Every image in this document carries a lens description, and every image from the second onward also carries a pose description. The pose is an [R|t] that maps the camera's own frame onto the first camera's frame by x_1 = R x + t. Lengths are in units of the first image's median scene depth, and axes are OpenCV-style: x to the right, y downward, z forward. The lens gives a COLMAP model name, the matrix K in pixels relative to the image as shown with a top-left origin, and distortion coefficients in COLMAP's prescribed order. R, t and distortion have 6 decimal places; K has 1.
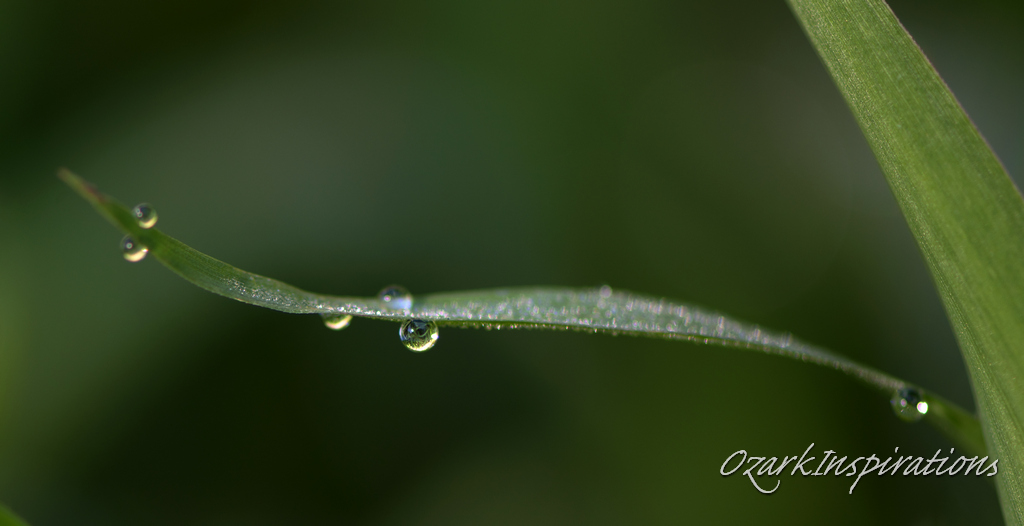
lens RADIAL K [[4321.0, 0, 511.2], [0, 4321.0, 262.9], [0, 0, 1]] dist [0.042263, 0.000000]
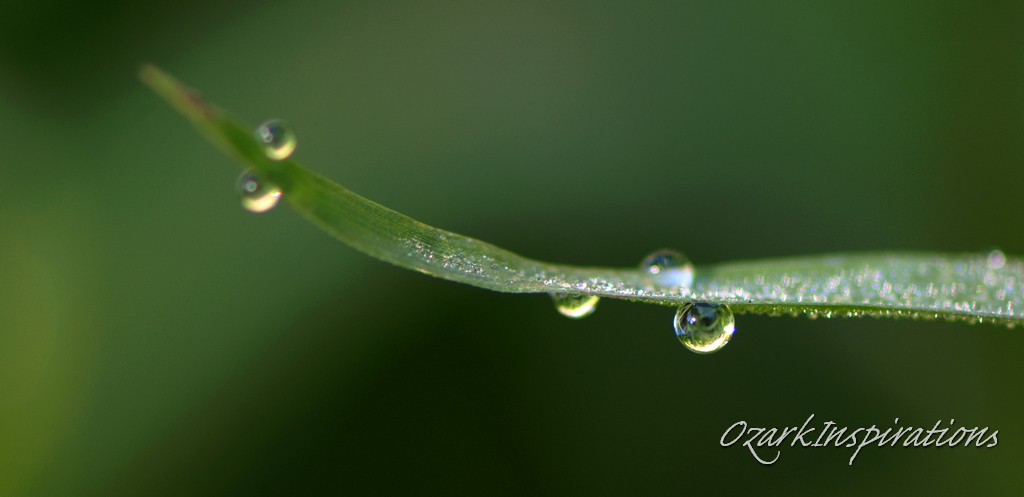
lens RADIAL K [[4198.1, 0, 513.6], [0, 4198.1, 242.5], [0, 0, 1]] dist [-1.006221, 0.000000]
pose [[0.999323, 0.001453, -0.036766, -0.026858], [-0.001161, 0.999968, 0.007963, -0.000675], [0.036777, -0.007915, 0.999292, 0.382151]]
